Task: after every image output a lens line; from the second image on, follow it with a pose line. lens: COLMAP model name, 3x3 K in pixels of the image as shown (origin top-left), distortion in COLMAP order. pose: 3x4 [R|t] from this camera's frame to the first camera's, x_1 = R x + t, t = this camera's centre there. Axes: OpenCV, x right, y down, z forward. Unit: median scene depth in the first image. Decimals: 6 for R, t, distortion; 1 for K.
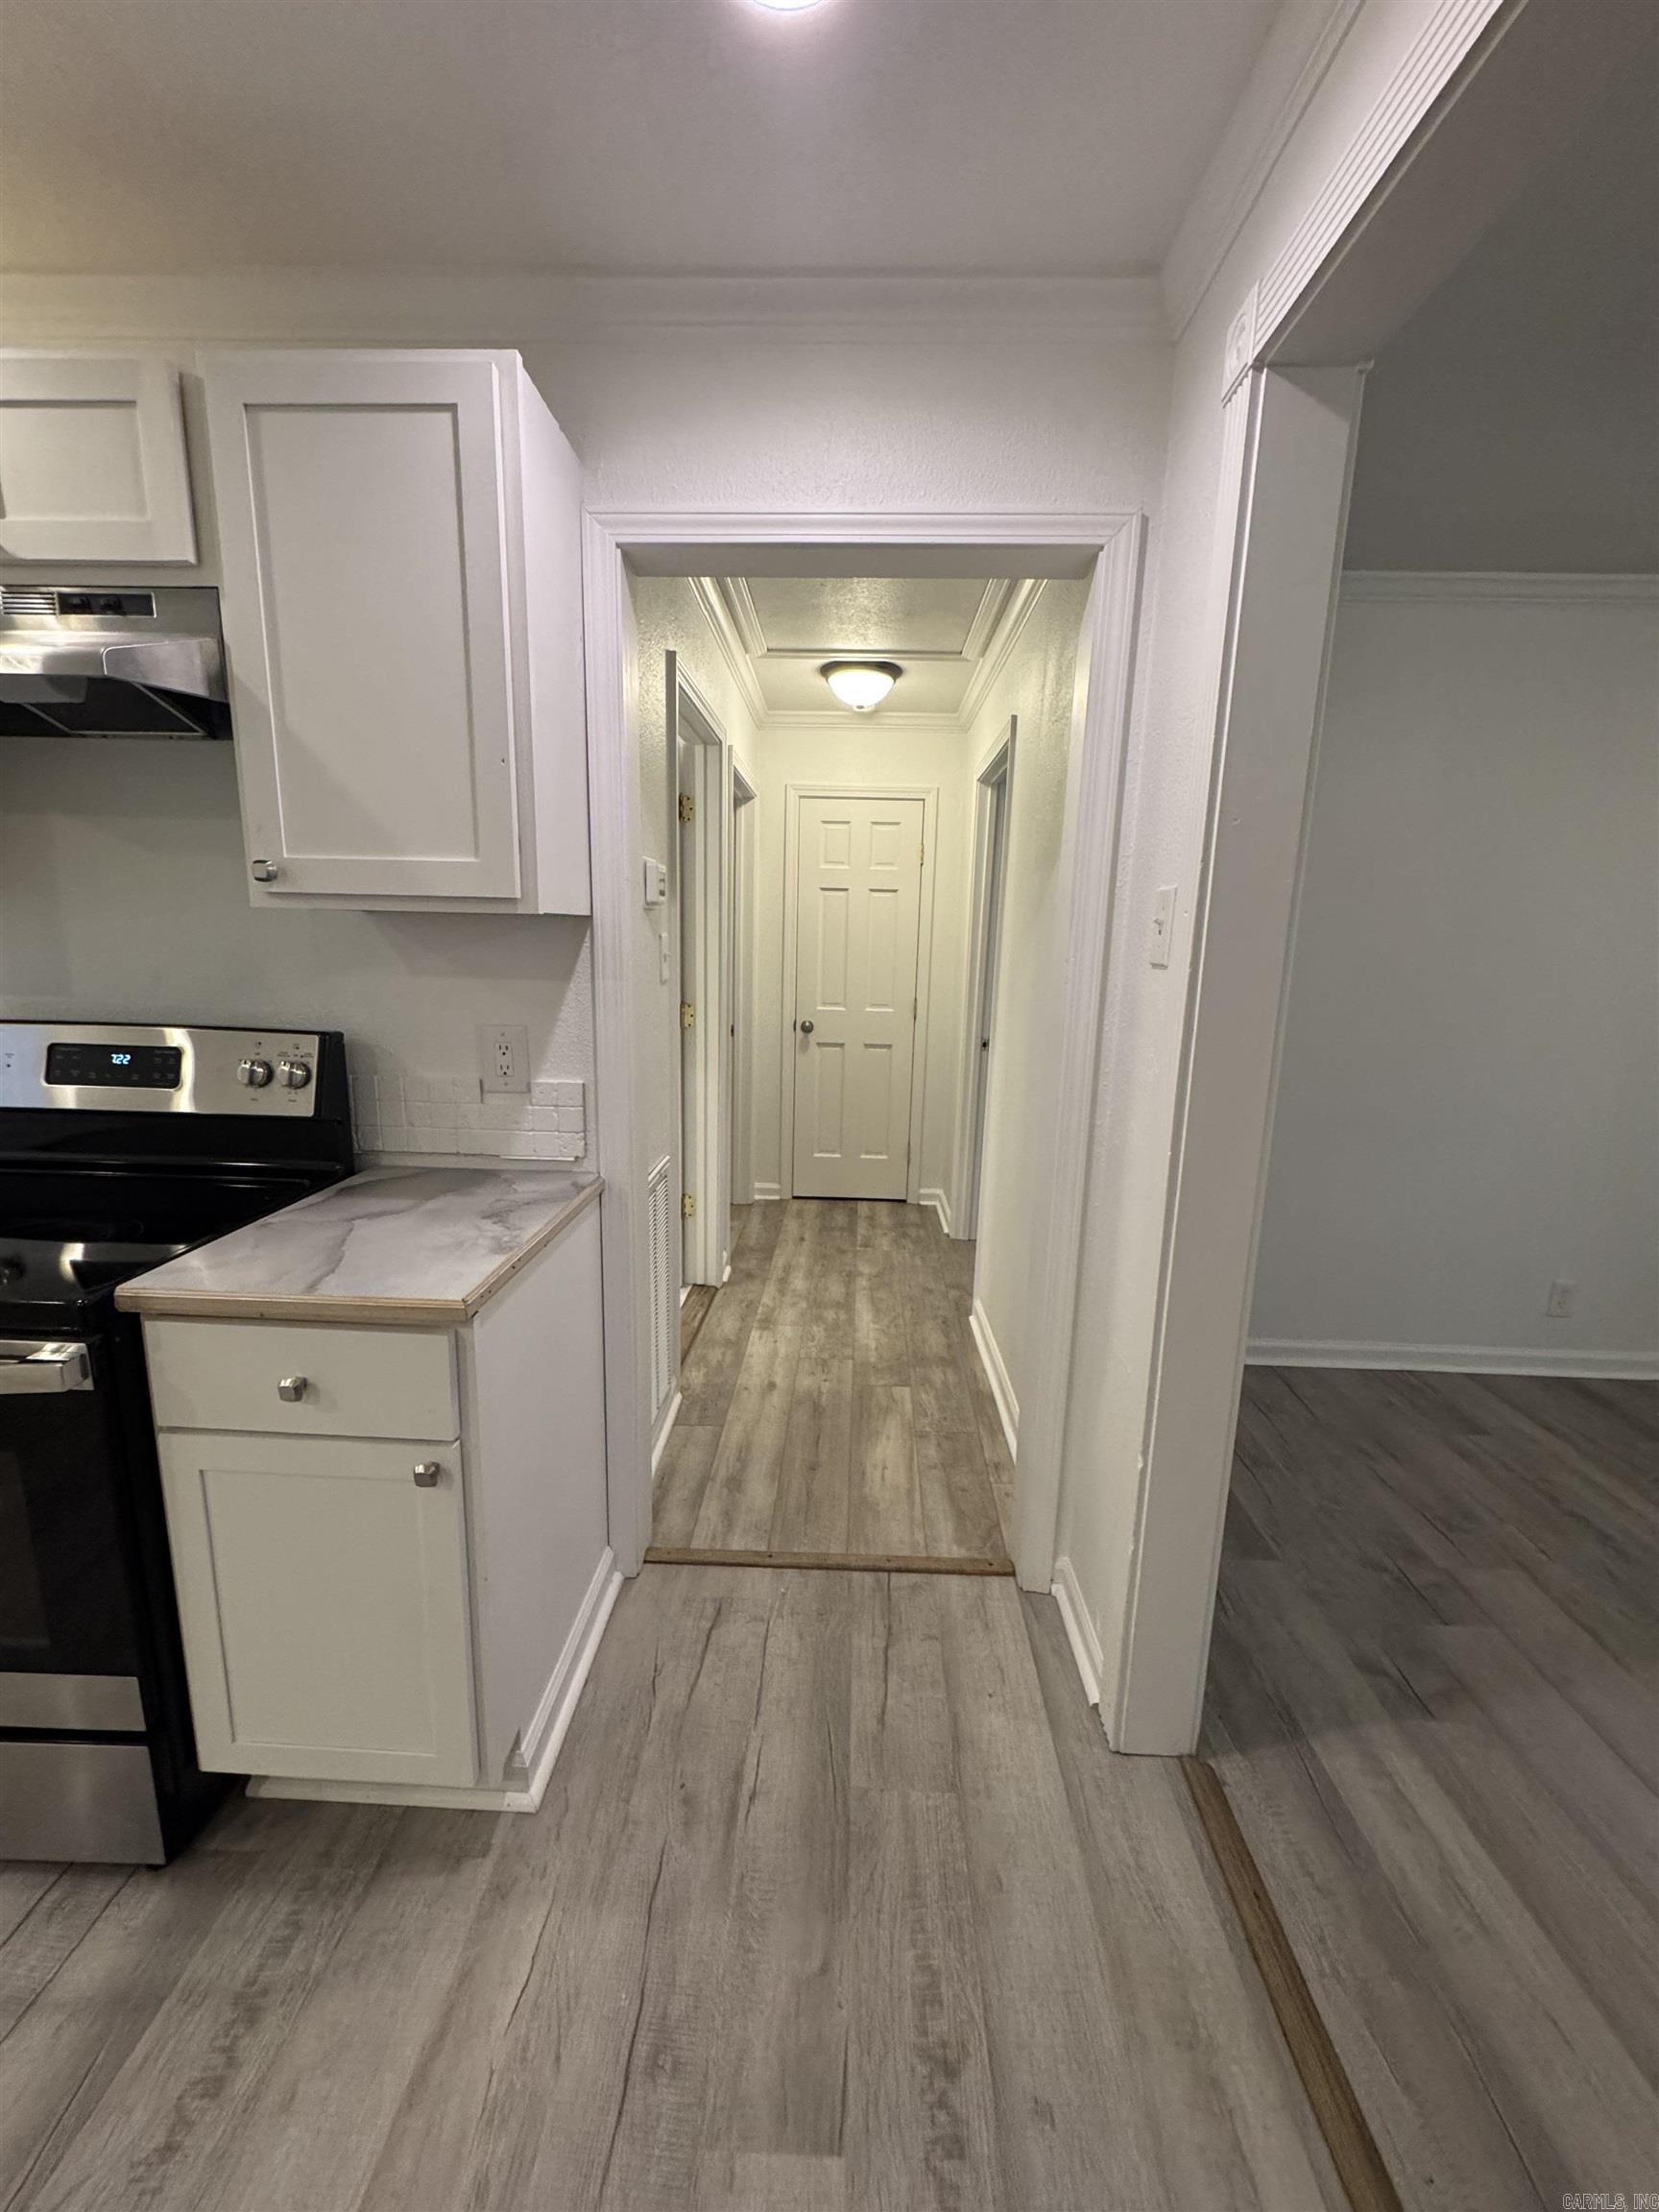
lens RADIAL K [[880.5, 0, 831.5], [0, 880.5, 1105.6], [0, 0, 1]] dist [-0.003571, 0.000486]
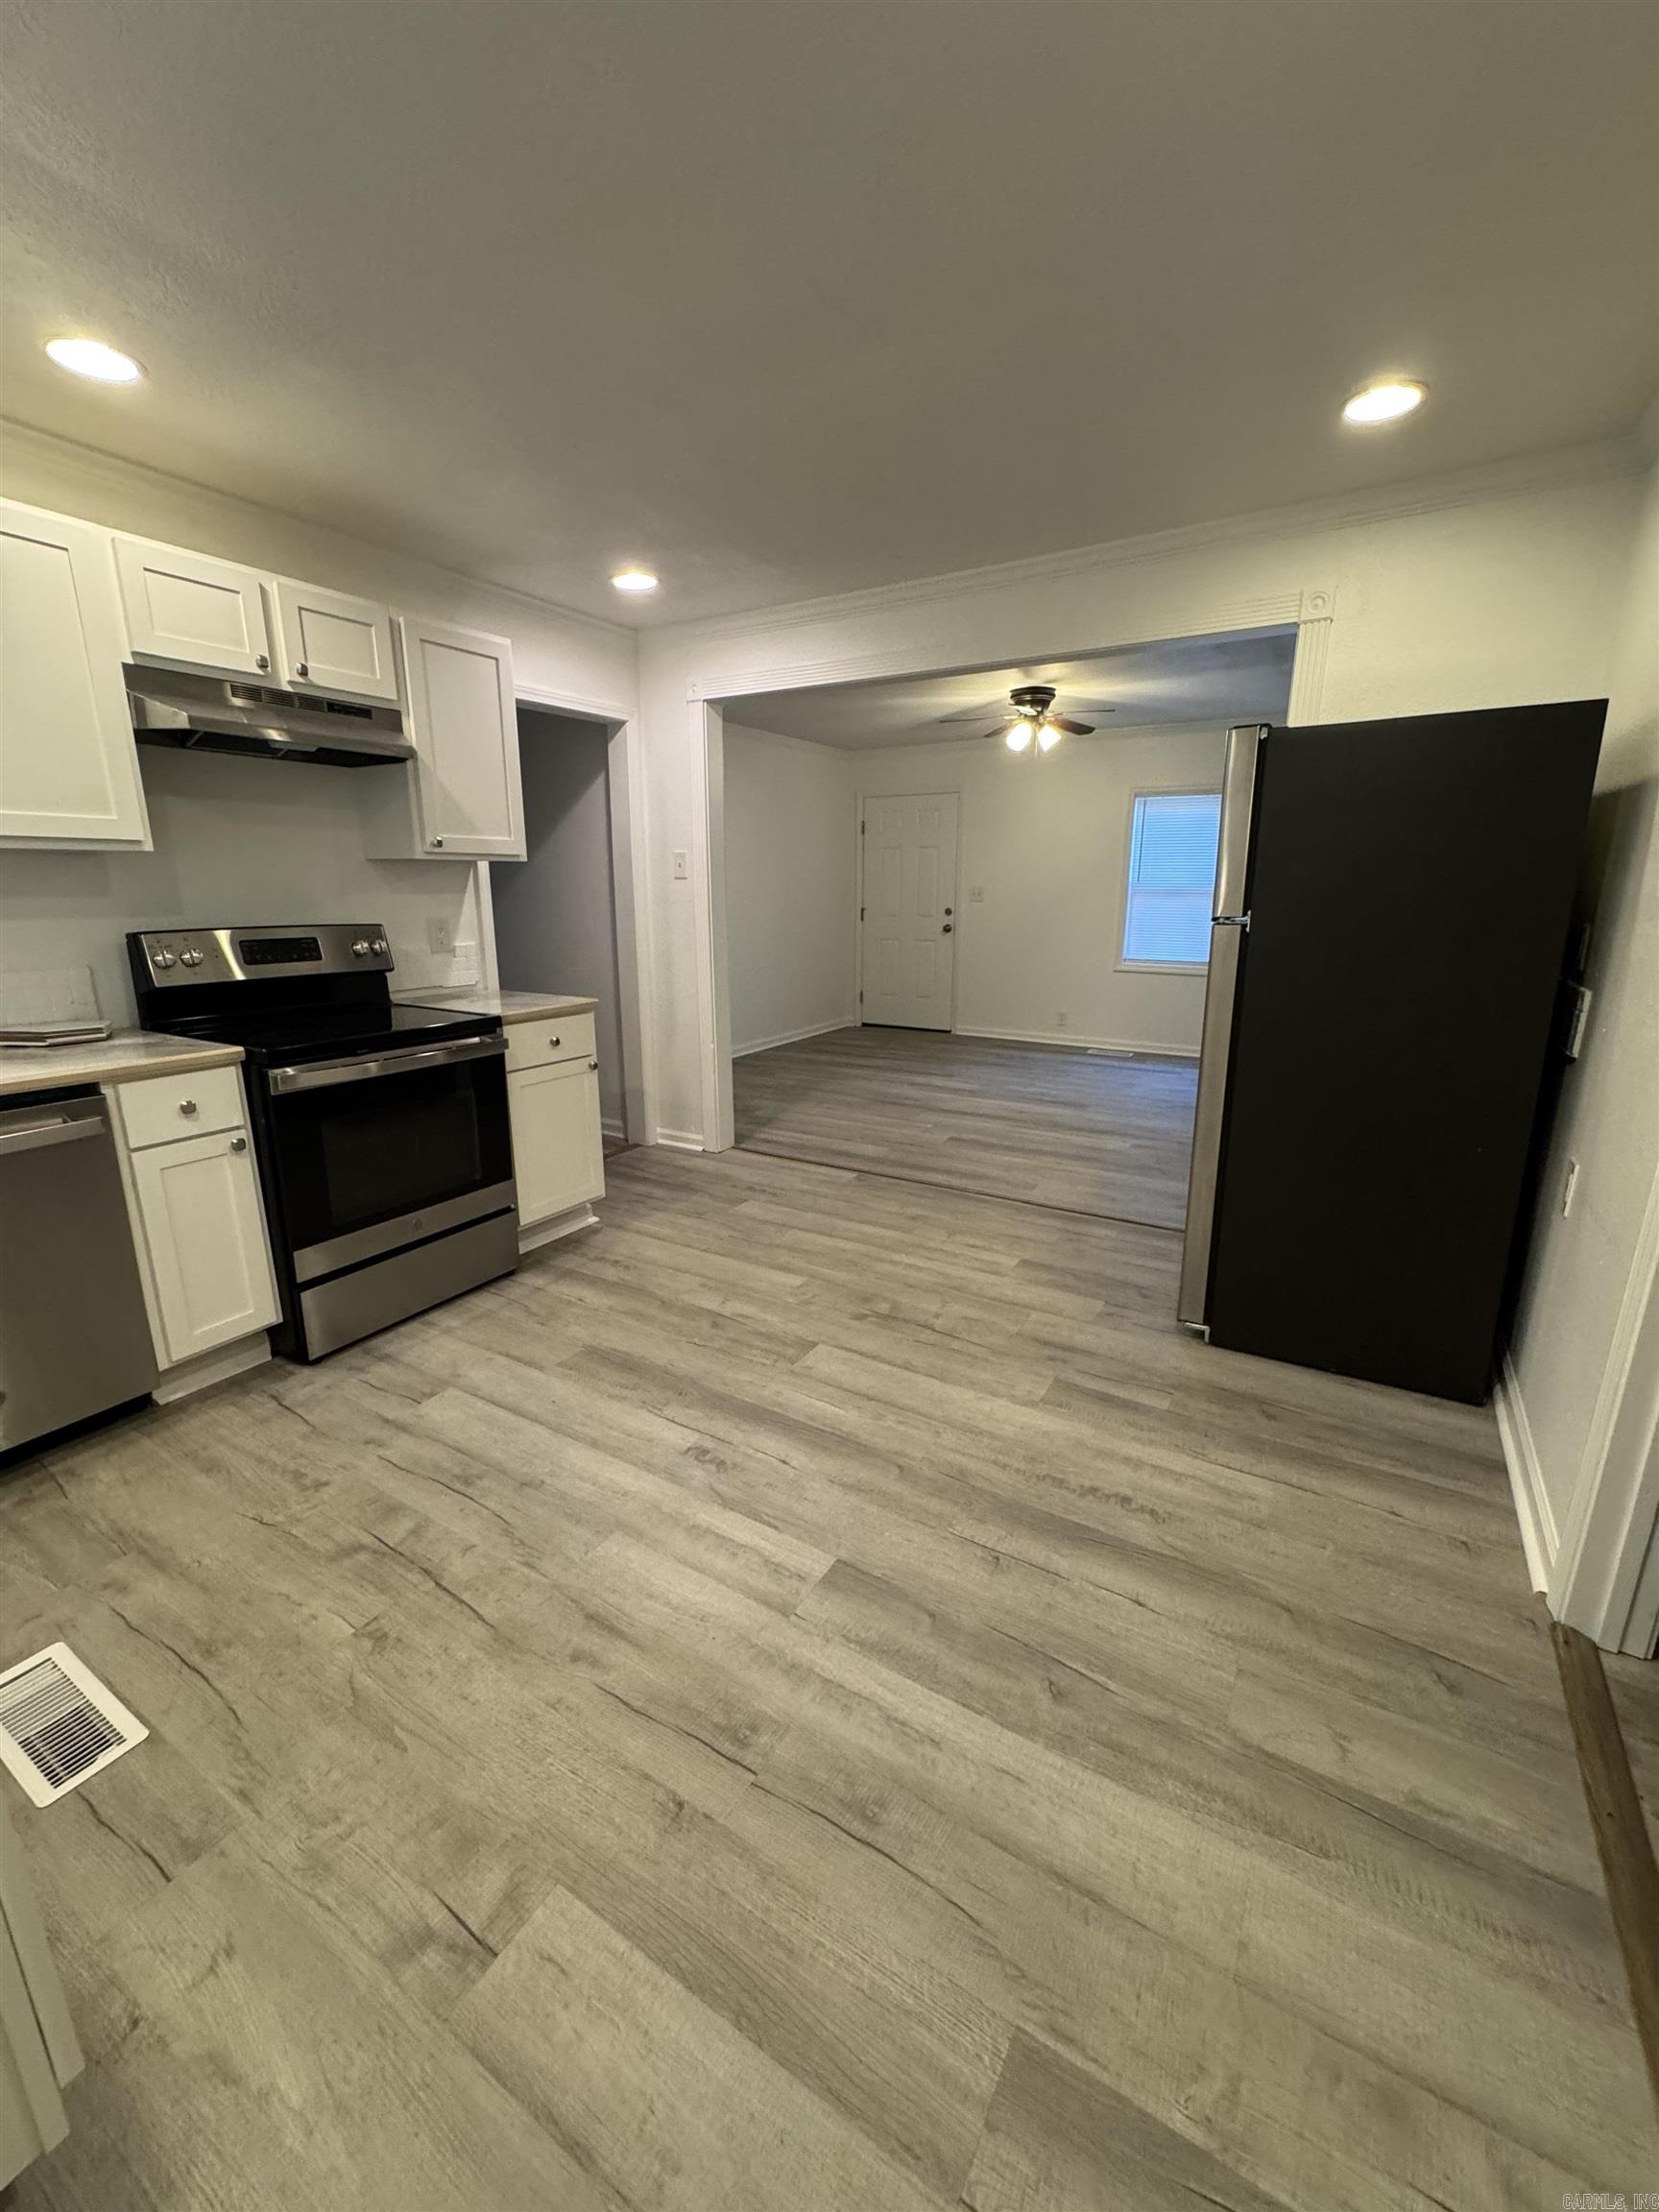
lens RADIAL K [[880.5, 0, 831.5], [0, 880.5, 1105.6], [0, 0, 1]] dist [-0.003571, 0.000486]
pose [[0.492876, -0.236574, 0.837321, -2.277433], [0.175145, 0.969605, 0.170853, 0.180663], [-0.852289, 0.062444, 0.519330, -1.013630]]
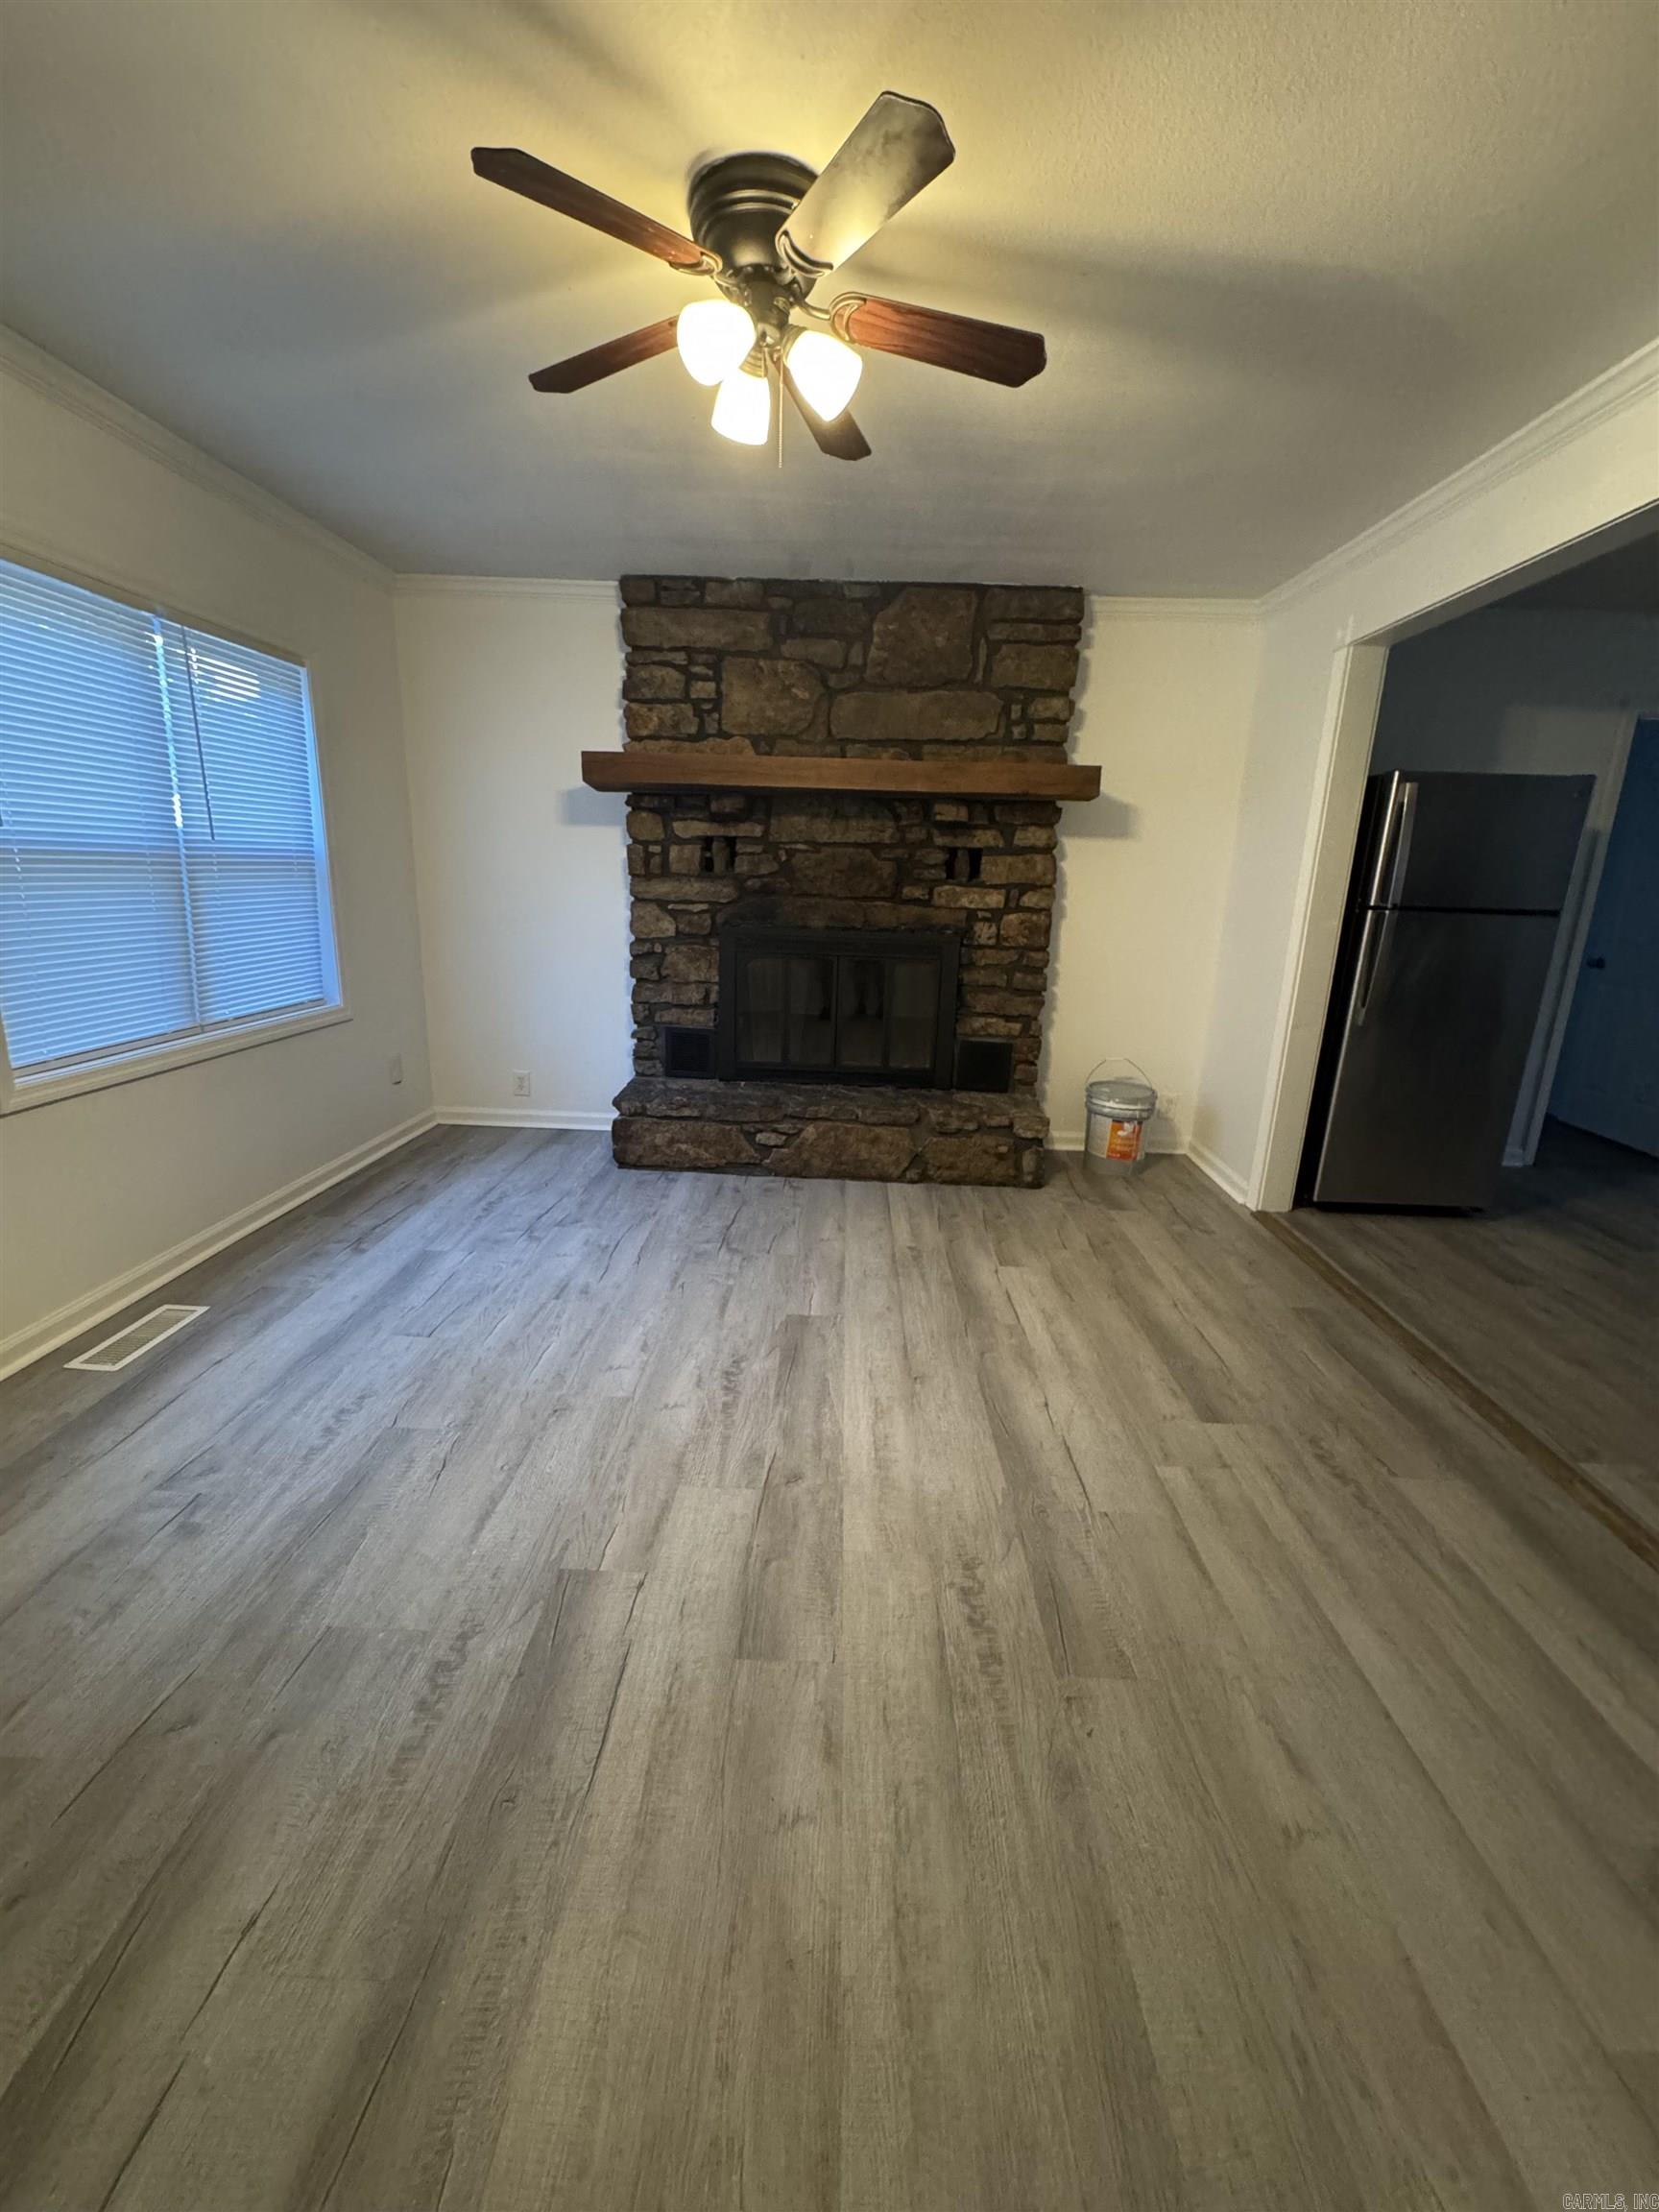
lens RADIAL K [[886.4, 0, 833.6], [0, 886.4, 1104.2], [0, 0, 1]] dist [-0.005176, 0.000756]
pose [[-0.998372, -0.055974, -0.010997, 1.853705], [-0.055263, 0.901246, 0.429770, -0.225751], [-0.014145, 0.429678, -0.902871, 1.811404]]
